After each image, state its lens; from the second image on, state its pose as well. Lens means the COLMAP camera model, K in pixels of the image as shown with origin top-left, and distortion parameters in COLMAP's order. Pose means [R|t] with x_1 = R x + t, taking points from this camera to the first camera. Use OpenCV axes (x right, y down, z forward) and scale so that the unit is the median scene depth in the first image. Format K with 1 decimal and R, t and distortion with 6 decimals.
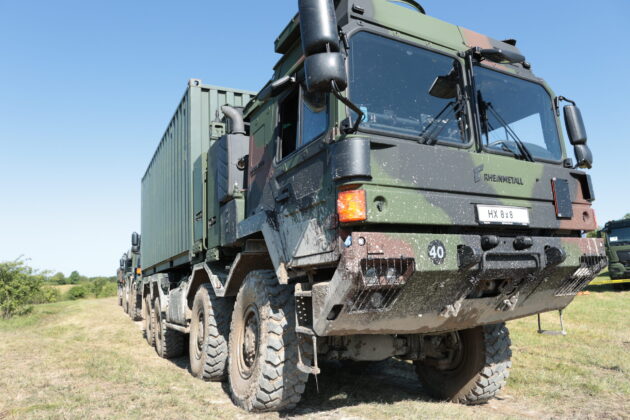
lens RADIAL K [[434.9, 0, 315.0], [0, 434.9, 210.0], [0, 0, 1]] dist [-0.072427, -0.000023]
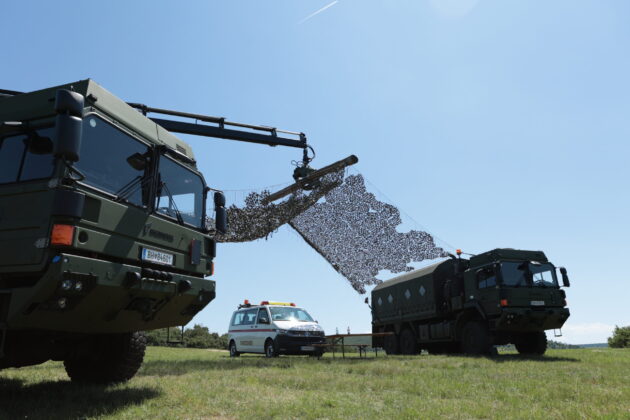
lens RADIAL K [[434.9, 0, 315.0], [0, 434.9, 210.0], [0, 0, 1]] dist [-0.072427, -0.000023]
pose [[0.705503, 0.214661, 0.675416, -0.260463], [-0.154385, 0.976688, -0.149150, -0.009823], [-0.691687, 0.000952, 0.722197, -0.541206]]
